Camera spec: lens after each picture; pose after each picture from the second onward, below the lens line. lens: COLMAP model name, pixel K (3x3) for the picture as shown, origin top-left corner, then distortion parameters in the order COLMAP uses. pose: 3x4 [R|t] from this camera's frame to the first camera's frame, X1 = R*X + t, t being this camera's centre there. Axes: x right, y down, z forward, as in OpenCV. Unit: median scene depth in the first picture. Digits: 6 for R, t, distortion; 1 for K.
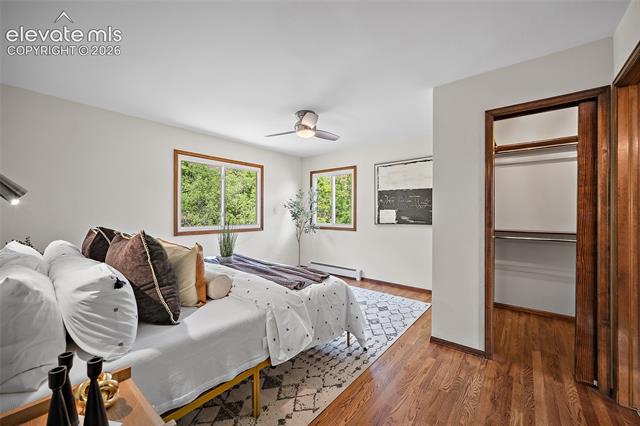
lens RADIAL K [[252.1, 0, 318.1], [0, 252.1, 213.3], [0, 0, 1]] dist [-0.003079, 0.000898]
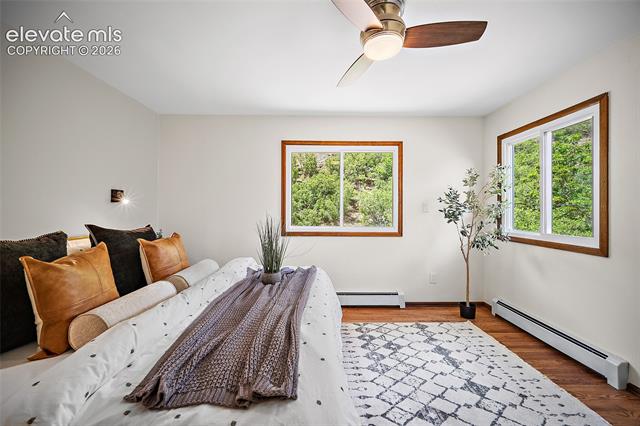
lens RADIAL K [[252.1, 0, 320.6], [0, 252.1, 208.5], [0, 0, 1]] dist [-0.003079, 0.000898]
pose [[0.644804, -0.005199, -0.764330, 0.160068], [-0.001747, 0.999964, -0.008276, -0.001594], [0.764346, 0.006671, 0.644772, 0.394556]]
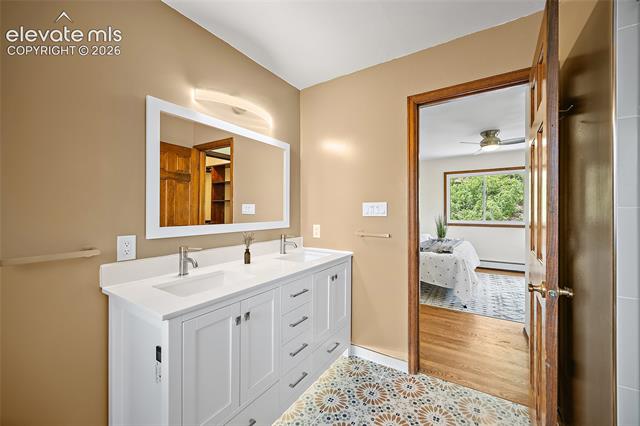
lens RADIAL K [[252.1, 0, 320.4], [0, 252.1, 210.8], [0, 0, 1]] dist [-0.003079, 0.000898]
pose [[0.113877, -0.003830, -0.993487, 0.726050], [0.003009, 0.999989, -0.003510, -0.001341], [0.993490, -0.002590, 0.113887, 0.011683]]
